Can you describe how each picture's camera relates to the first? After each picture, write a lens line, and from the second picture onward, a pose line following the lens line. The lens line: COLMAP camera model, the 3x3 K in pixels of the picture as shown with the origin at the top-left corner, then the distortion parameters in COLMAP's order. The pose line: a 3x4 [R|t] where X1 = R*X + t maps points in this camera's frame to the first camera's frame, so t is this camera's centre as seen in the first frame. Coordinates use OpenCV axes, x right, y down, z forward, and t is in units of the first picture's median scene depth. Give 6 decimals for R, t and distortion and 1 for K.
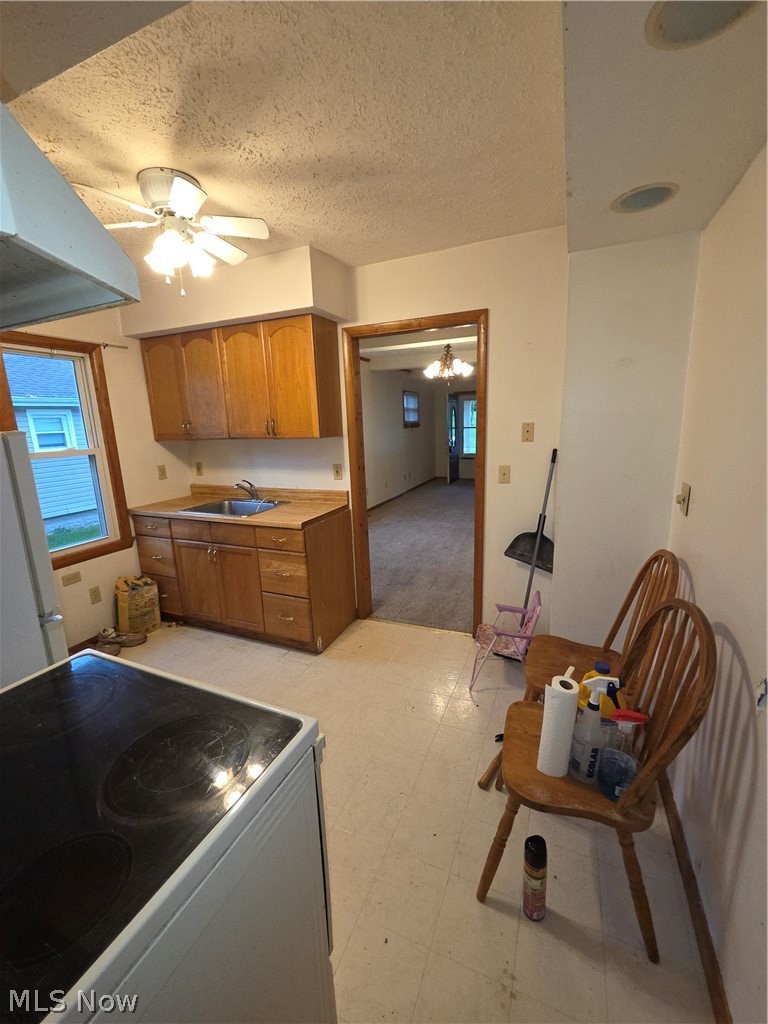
lens RADIAL K [[419.2, 0, 381.1], [0, 419.2, 511.5], [0, 0, 1]] dist [0.006033, -0.000282]
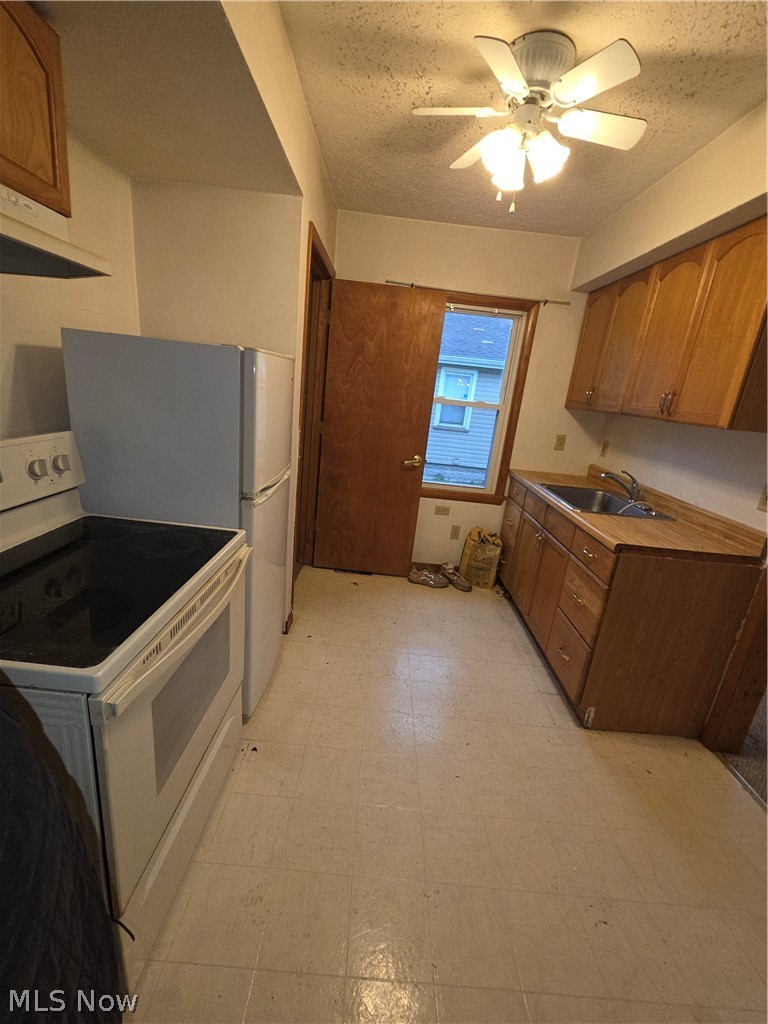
lens RADIAL K [[419.2, 0, 384.3], [0, 419.2, 510.0], [0, 0, 1]] dist [0.006033, -0.000282]
pose [[0.385631, 0.333911, -0.860111, 0.188744], [-0.303789, 0.926187, 0.223359, -0.049005], [0.871206, 0.175158, 0.458605, 0.293282]]
